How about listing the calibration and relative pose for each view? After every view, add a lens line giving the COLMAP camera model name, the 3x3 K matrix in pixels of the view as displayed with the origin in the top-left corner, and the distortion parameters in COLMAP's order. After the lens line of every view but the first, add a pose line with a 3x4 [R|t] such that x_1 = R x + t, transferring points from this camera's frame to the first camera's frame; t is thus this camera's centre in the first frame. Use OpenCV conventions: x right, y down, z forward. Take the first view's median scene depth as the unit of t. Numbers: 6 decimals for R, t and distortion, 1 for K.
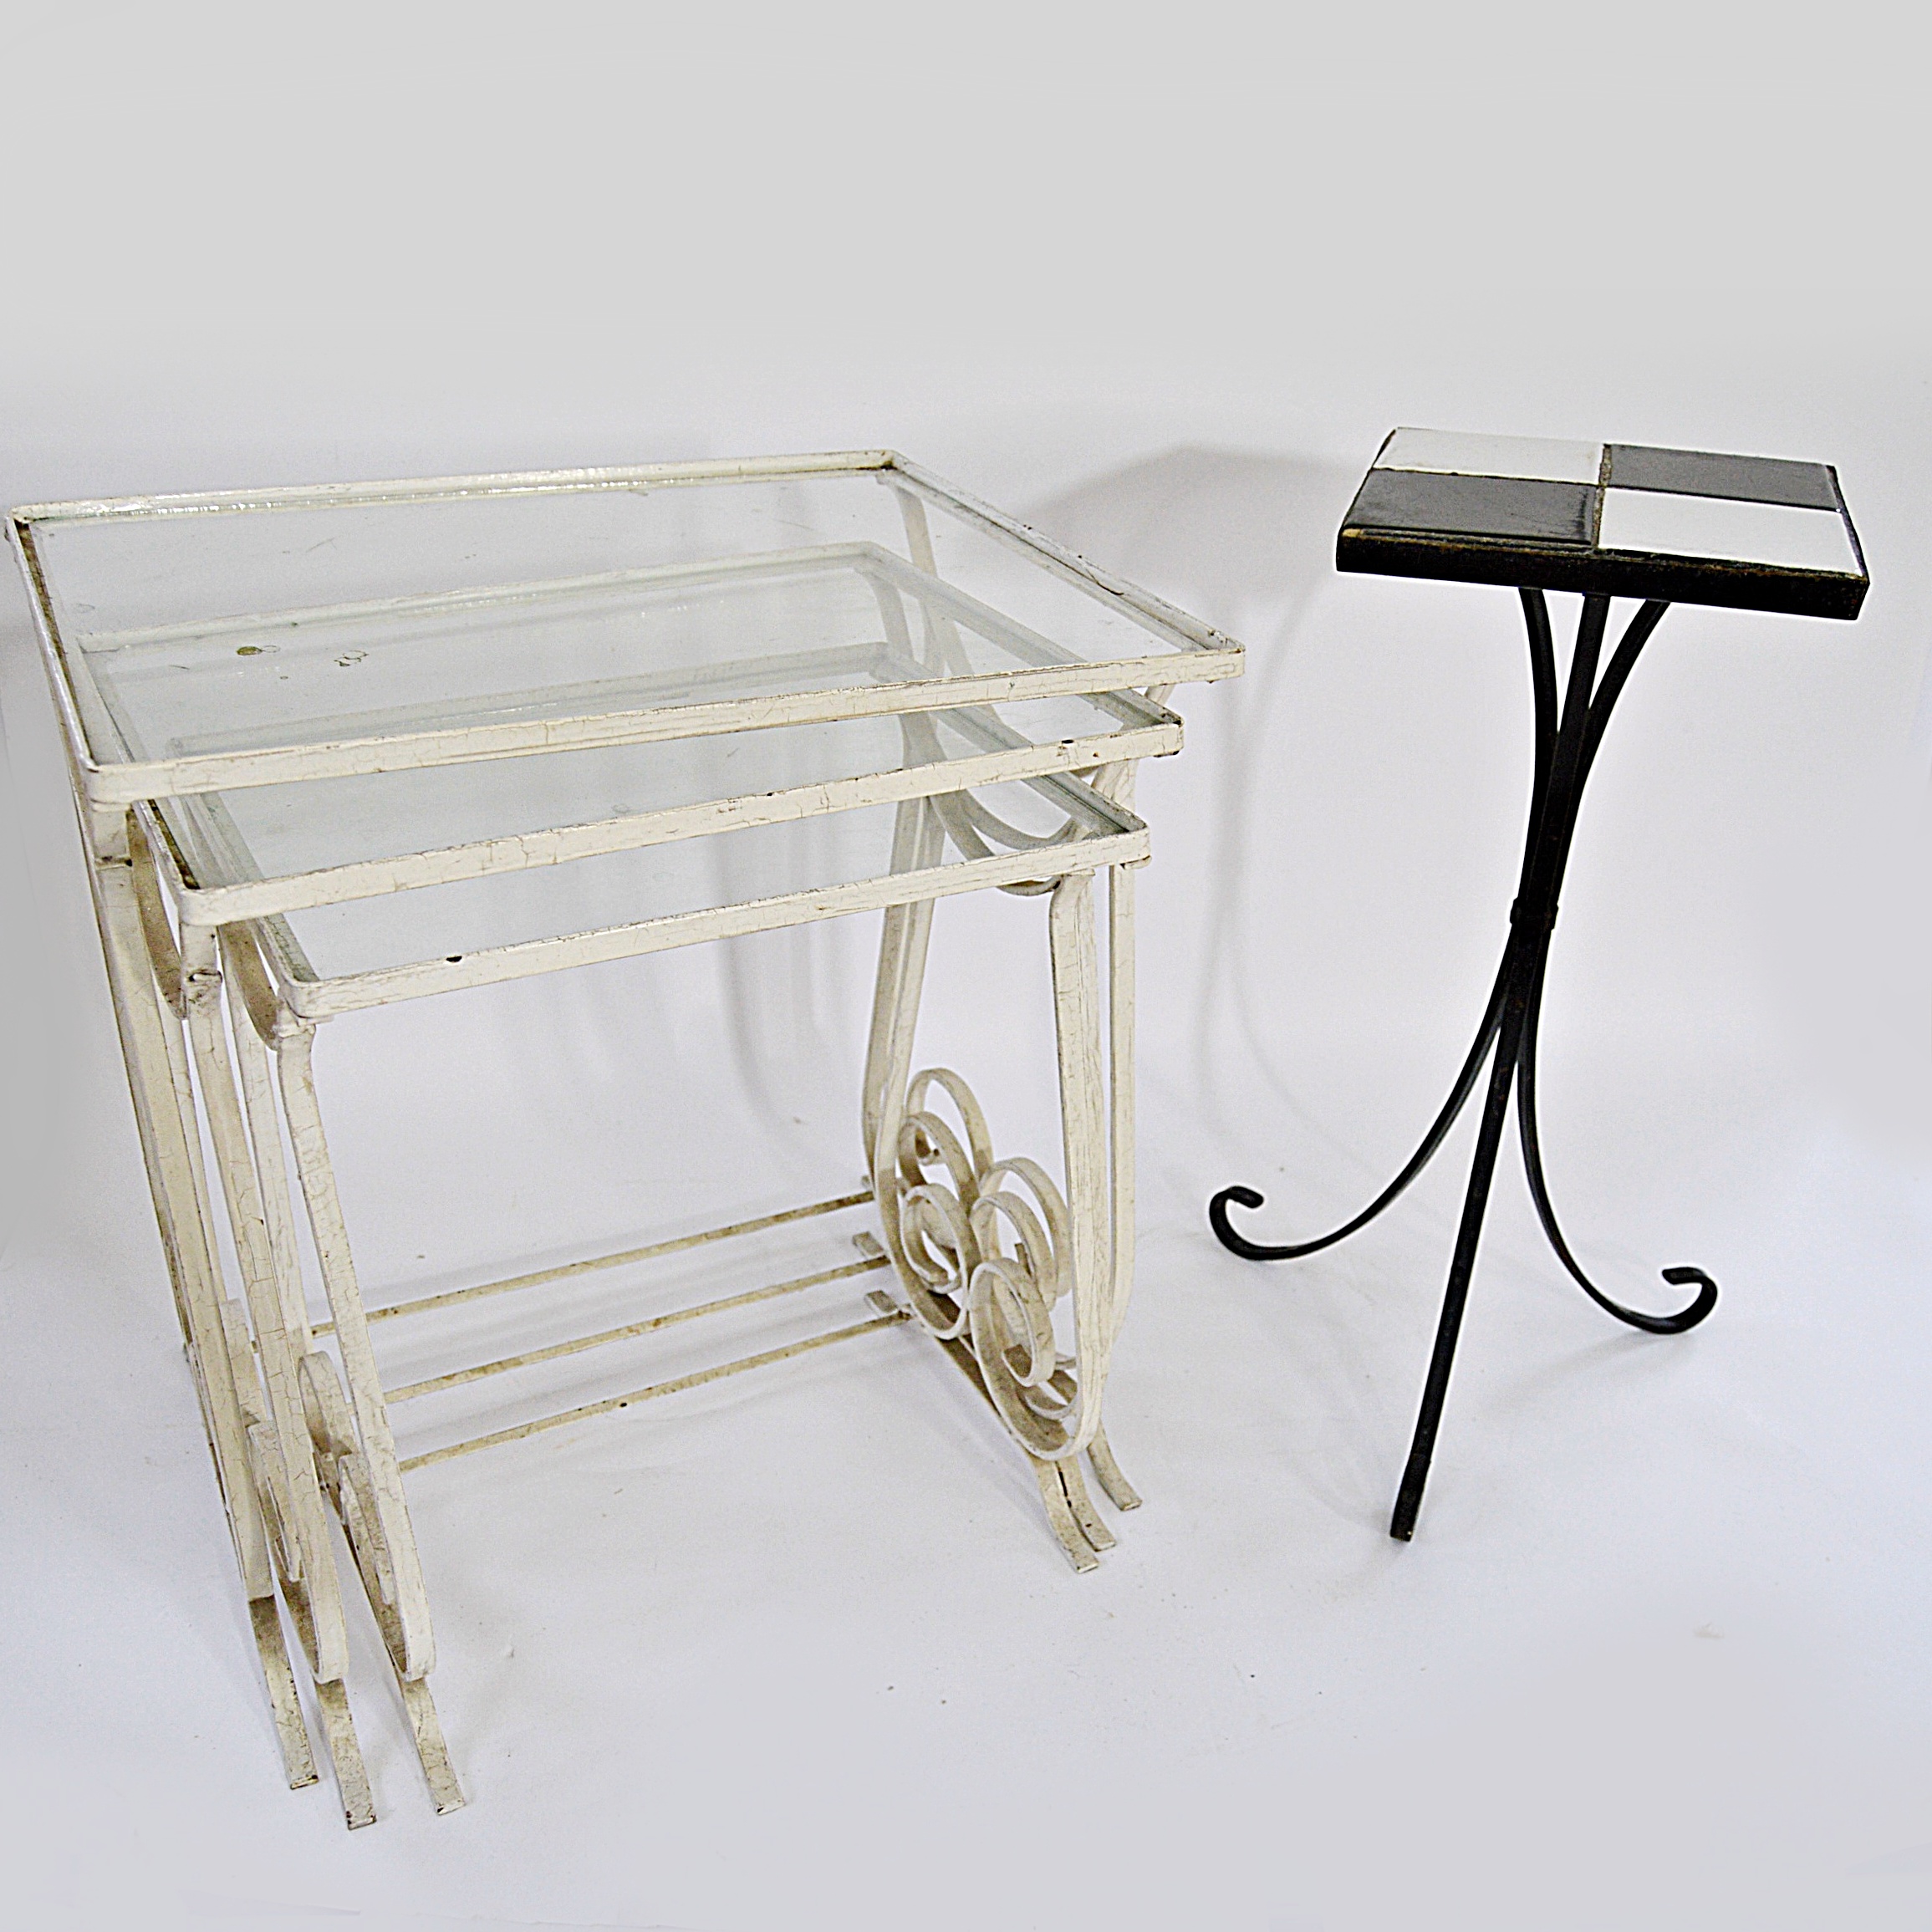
lens RADIAL K [[2010.9, 0, 969.2], [0, 2010.9, 973.6], [0, 0, 1]] dist [0.021464, 0.000000]
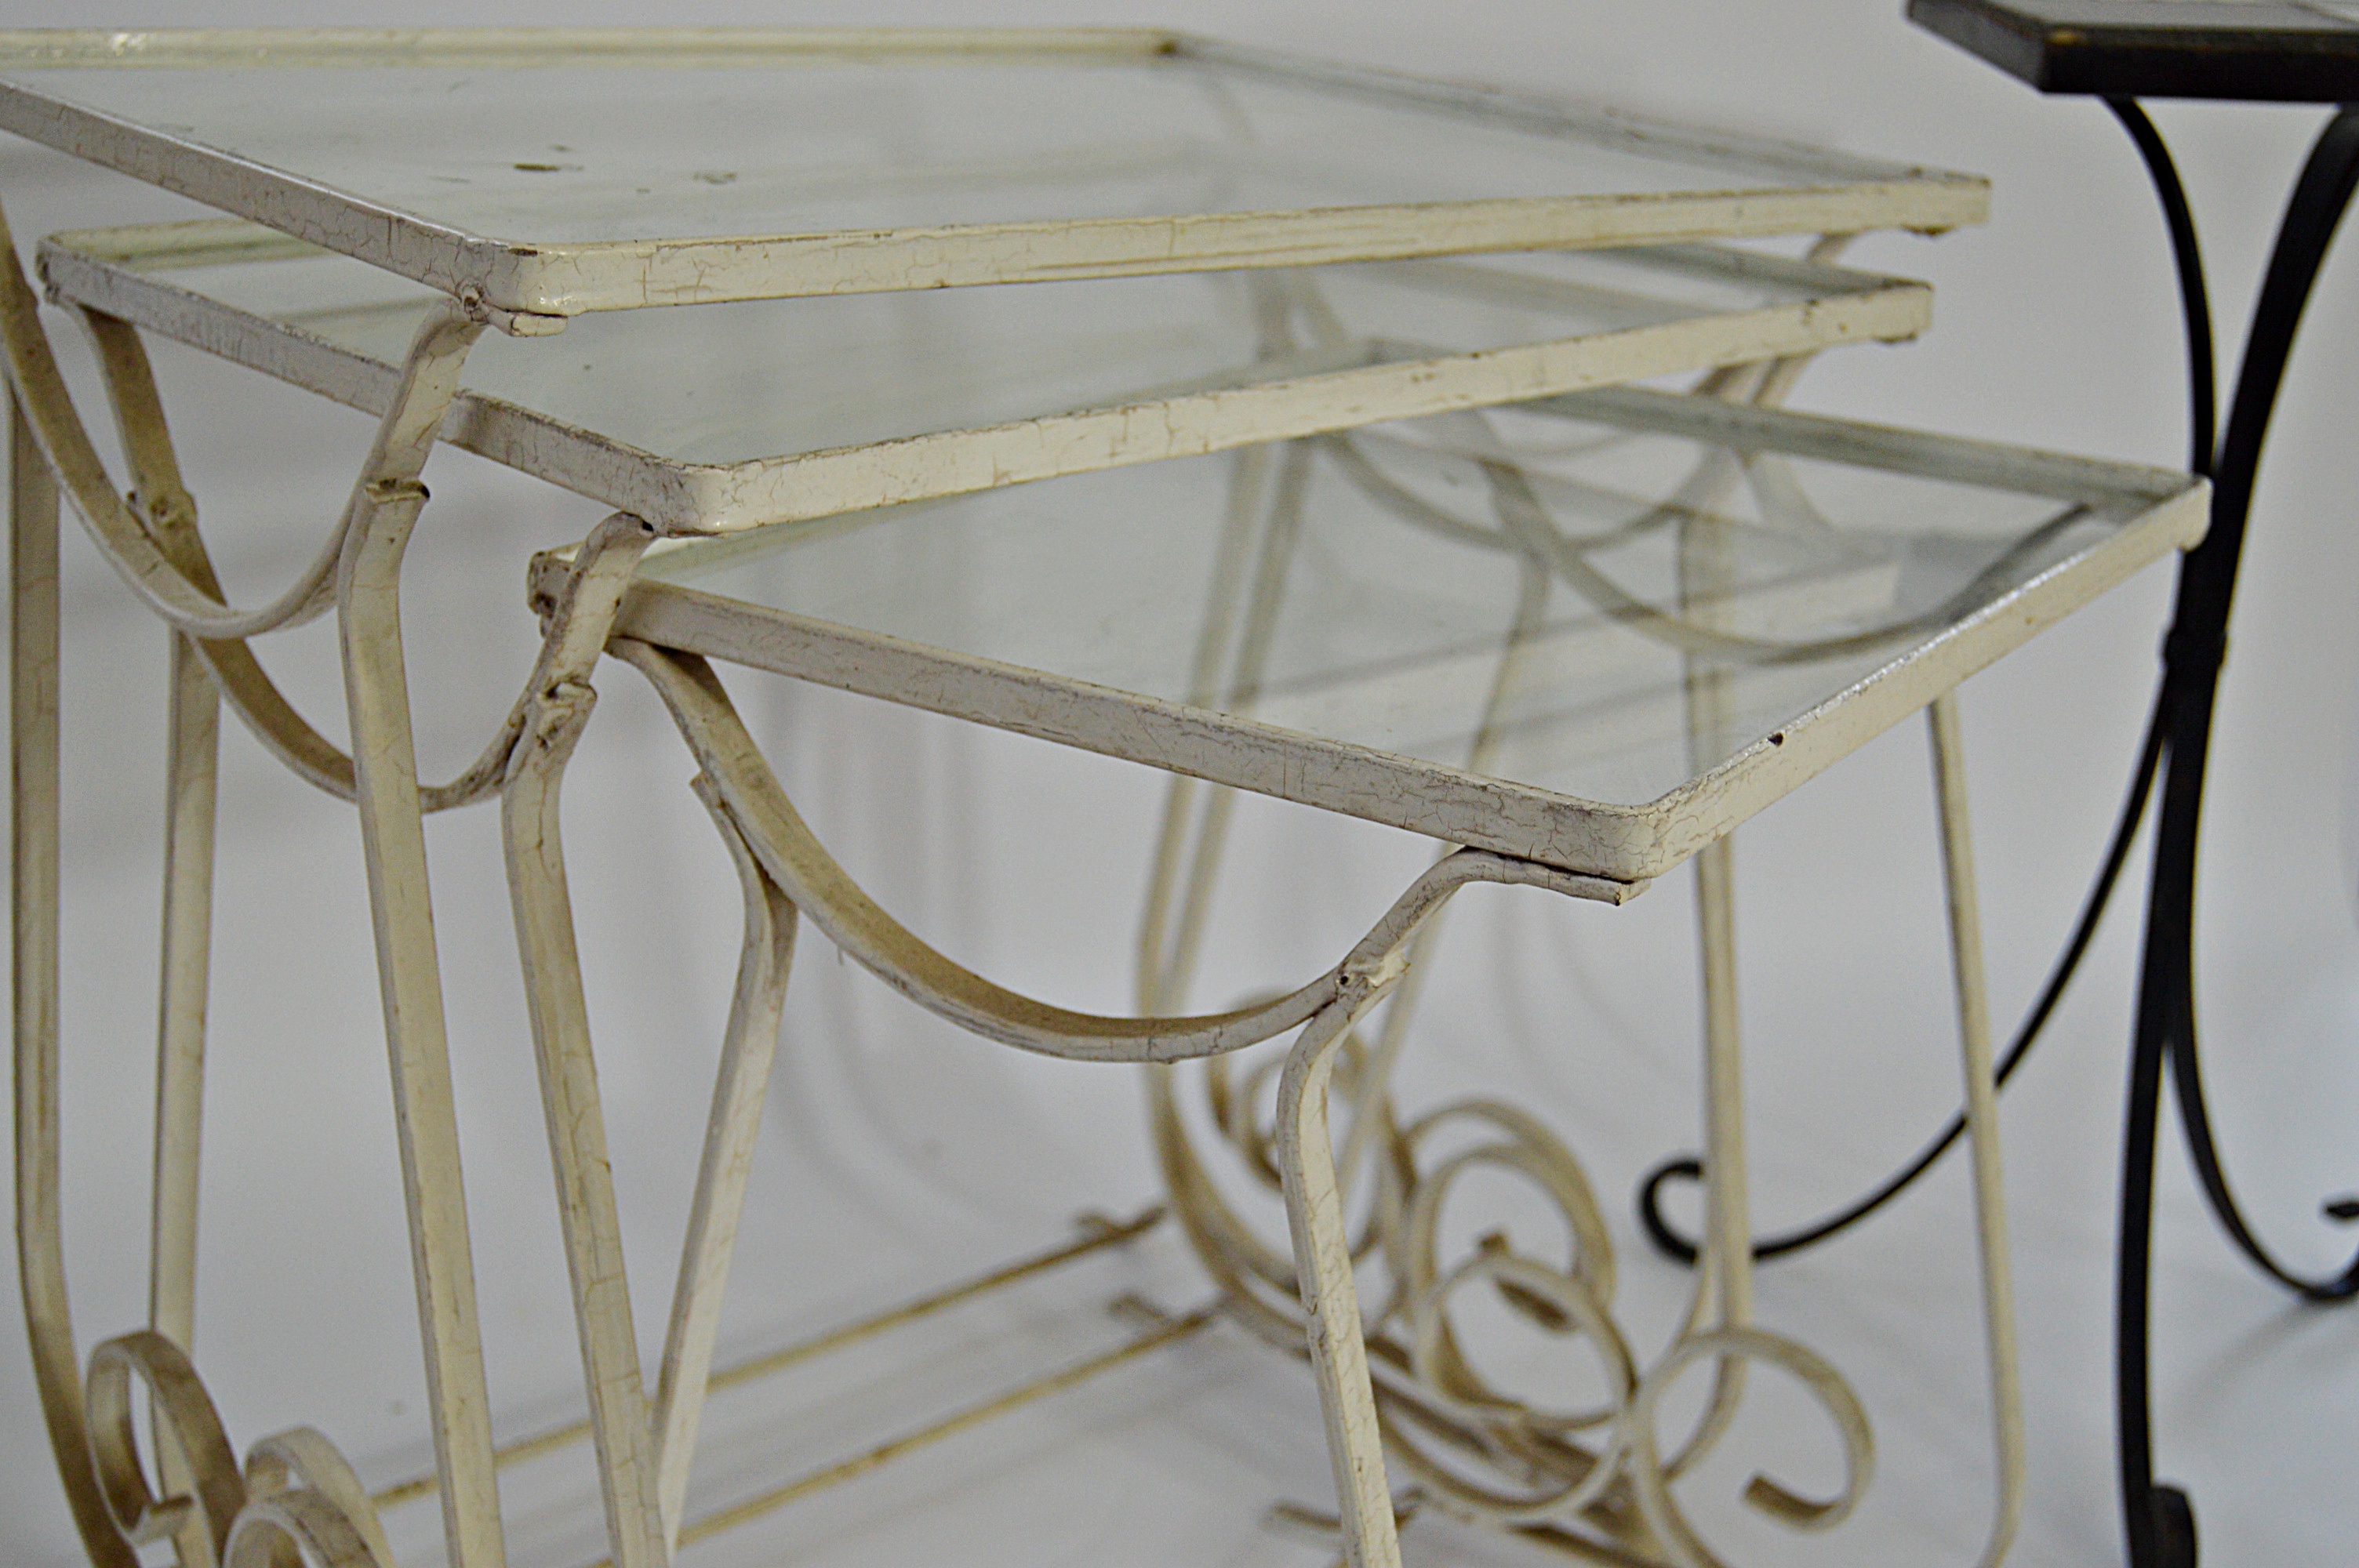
lens RADIAL K [[2973.0, 0, 1174.1], [0, 2973.0, 771.3], [0, 0, 1]] dist [0.078583, 0.000000]
pose [[0.959878, -0.058298, 0.274290, -0.447848], [0.096176, 0.987263, -0.126733, 0.143511], [-0.263409, 0.148028, 0.953259, 0.181020]]
